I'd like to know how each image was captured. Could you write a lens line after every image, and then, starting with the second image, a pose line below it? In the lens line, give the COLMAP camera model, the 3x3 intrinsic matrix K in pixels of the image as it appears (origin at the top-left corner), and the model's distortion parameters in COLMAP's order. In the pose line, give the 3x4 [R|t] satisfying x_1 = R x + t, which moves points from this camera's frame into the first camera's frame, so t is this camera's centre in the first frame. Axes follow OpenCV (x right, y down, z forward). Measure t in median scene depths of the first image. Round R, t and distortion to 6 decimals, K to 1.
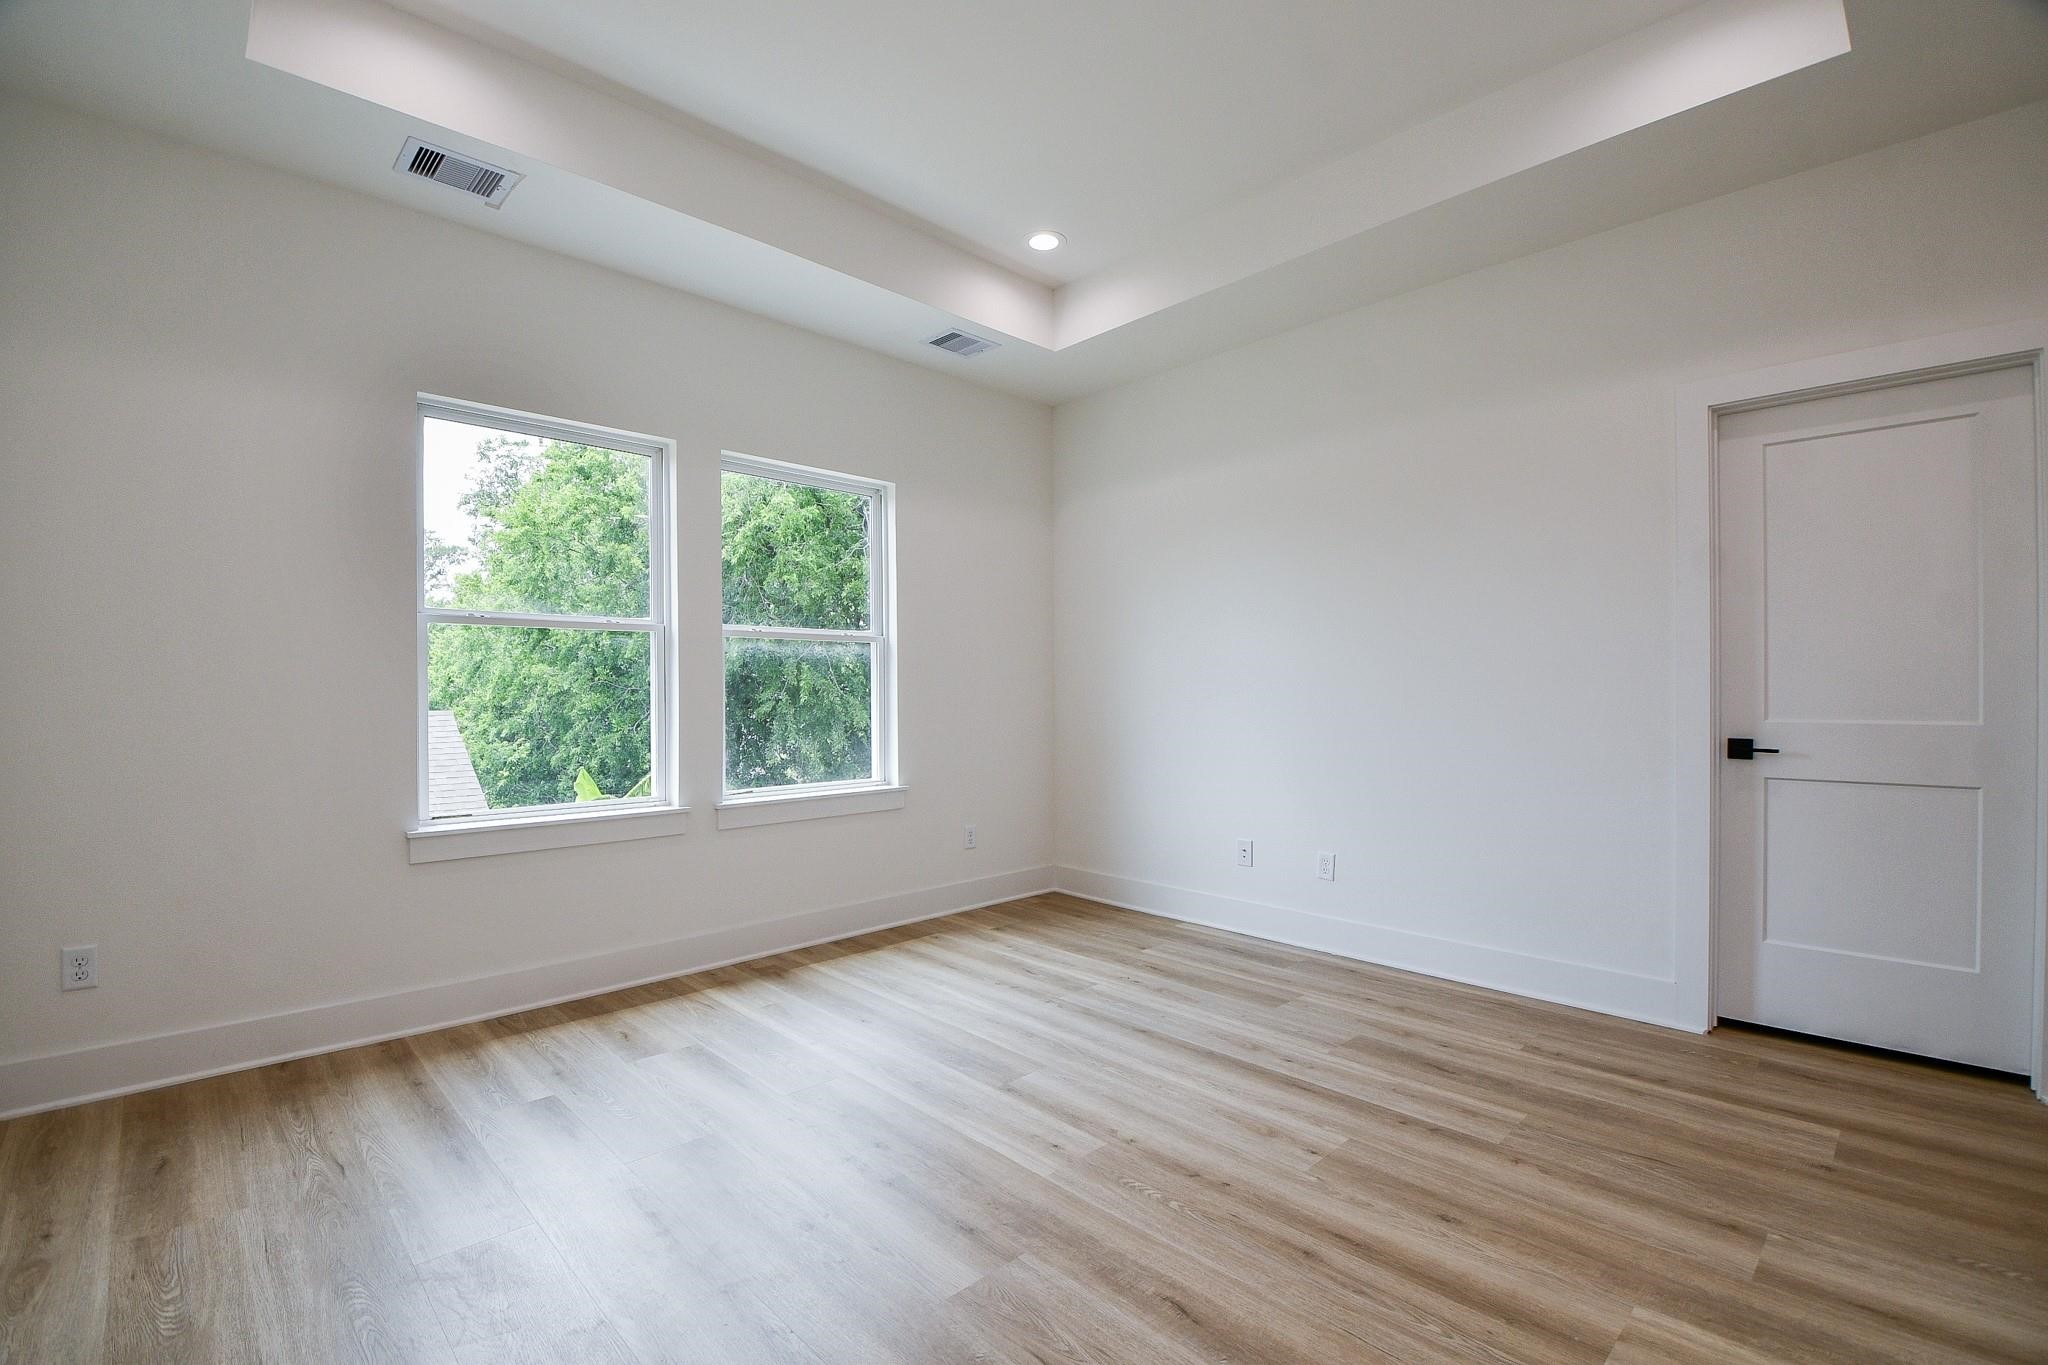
lens RADIAL K [[908.6, 0, 1039.6], [0, 908.6, 693.3], [0, 0, 1]] dist [0.002869, -0.019184]
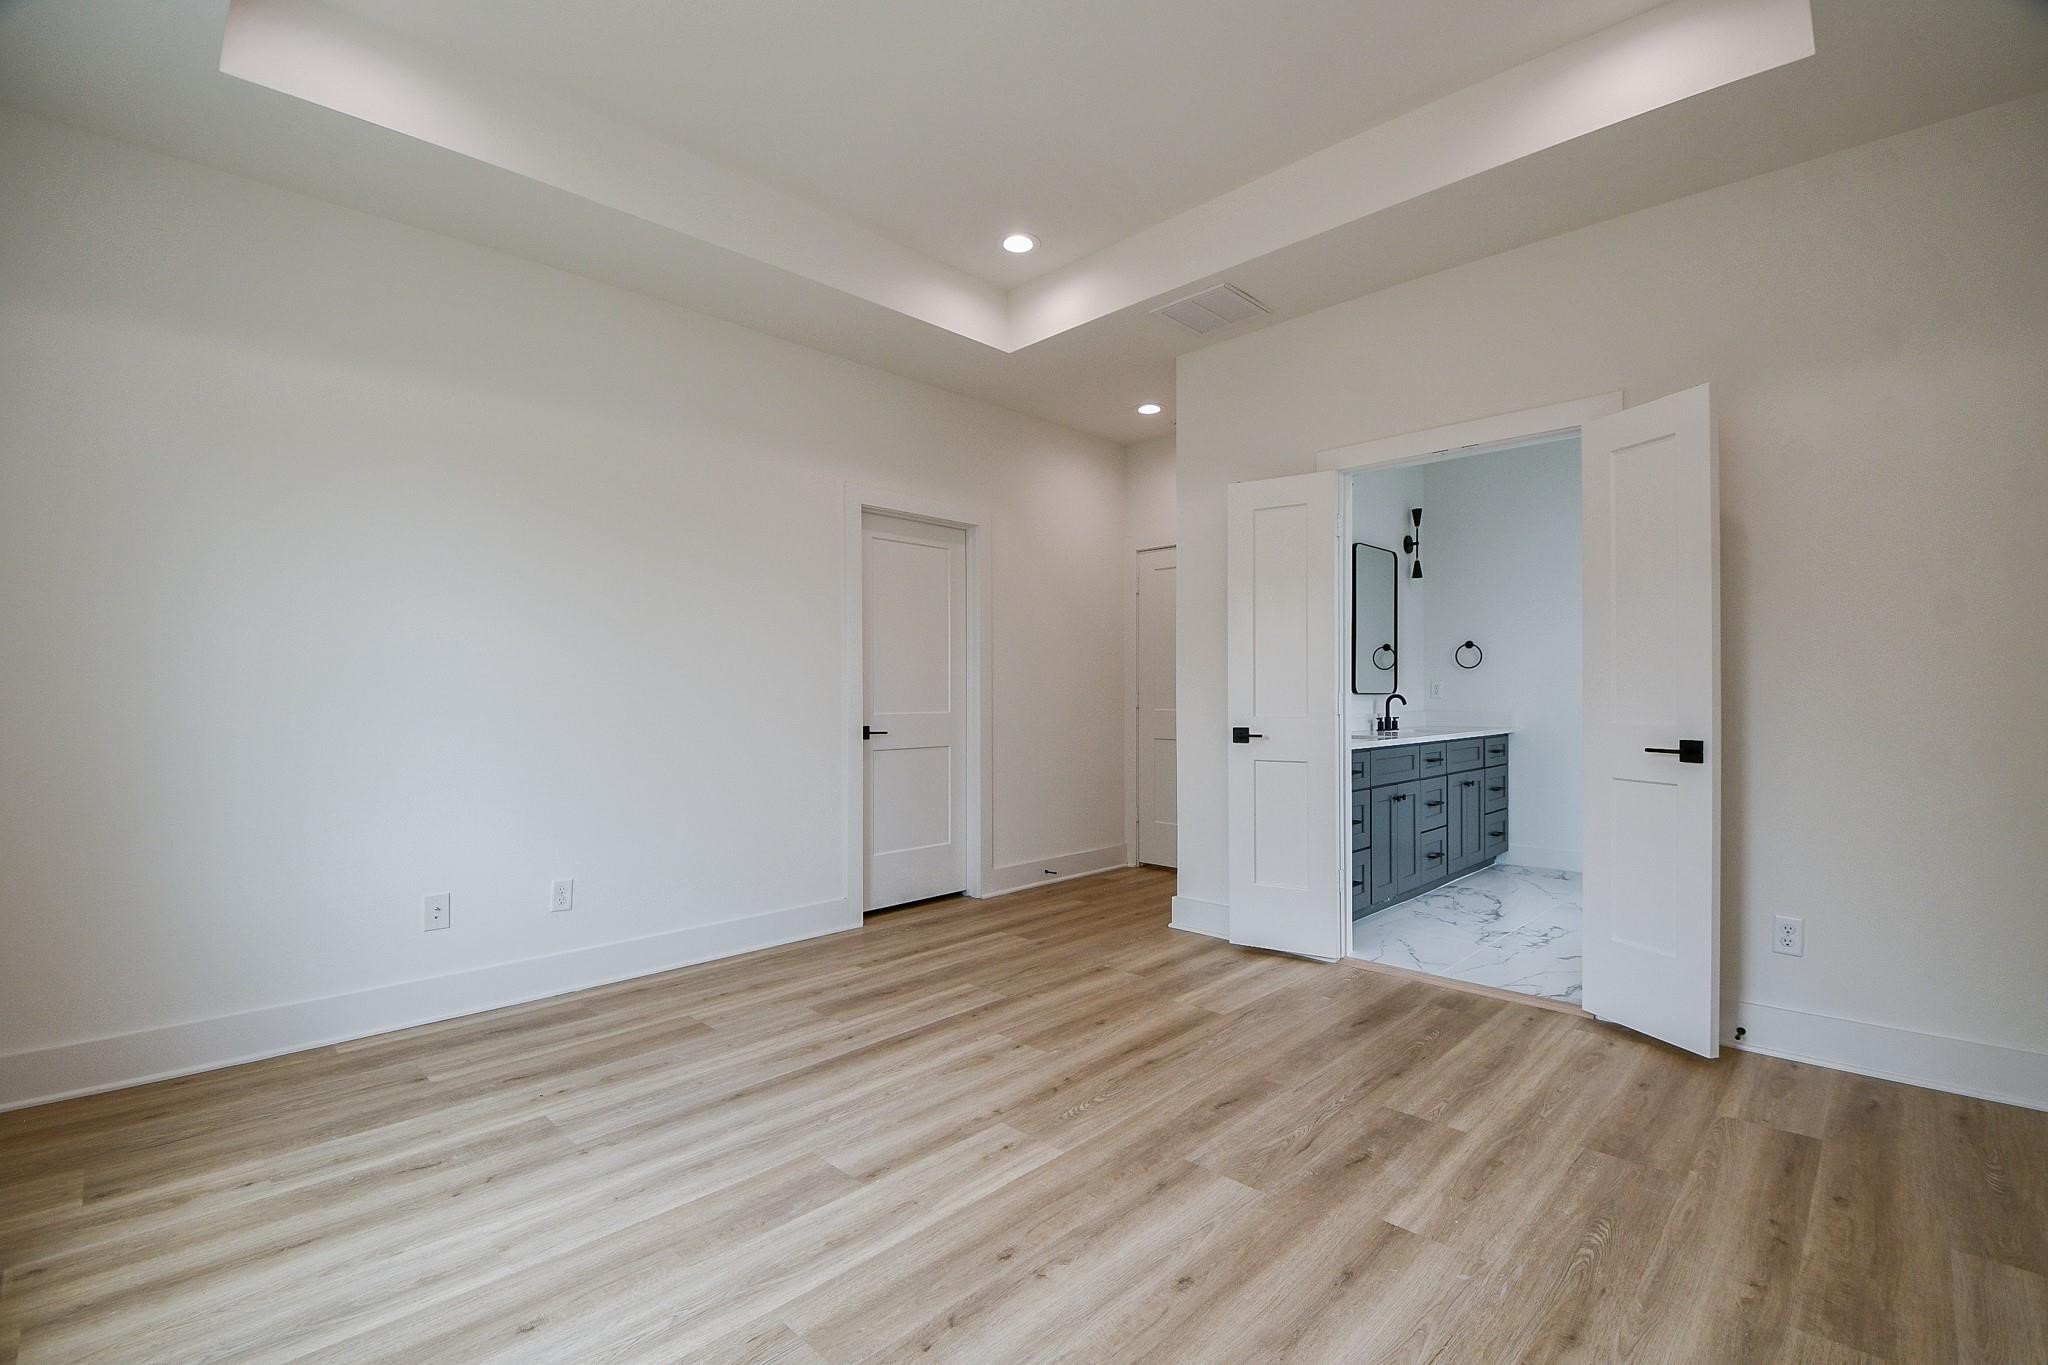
lens RADIAL K [[908.6, 0, 1039.6], [0, 908.6, 693.3], [0, 0, 1]] dist [0.002869, -0.019184]
pose [[-0.033517, 0.000491, 0.999438, -0.773101], [0.007016, 0.999975, -0.000256, 0.003966], [-0.999414, 0.007003, -0.033520, 0.789879]]
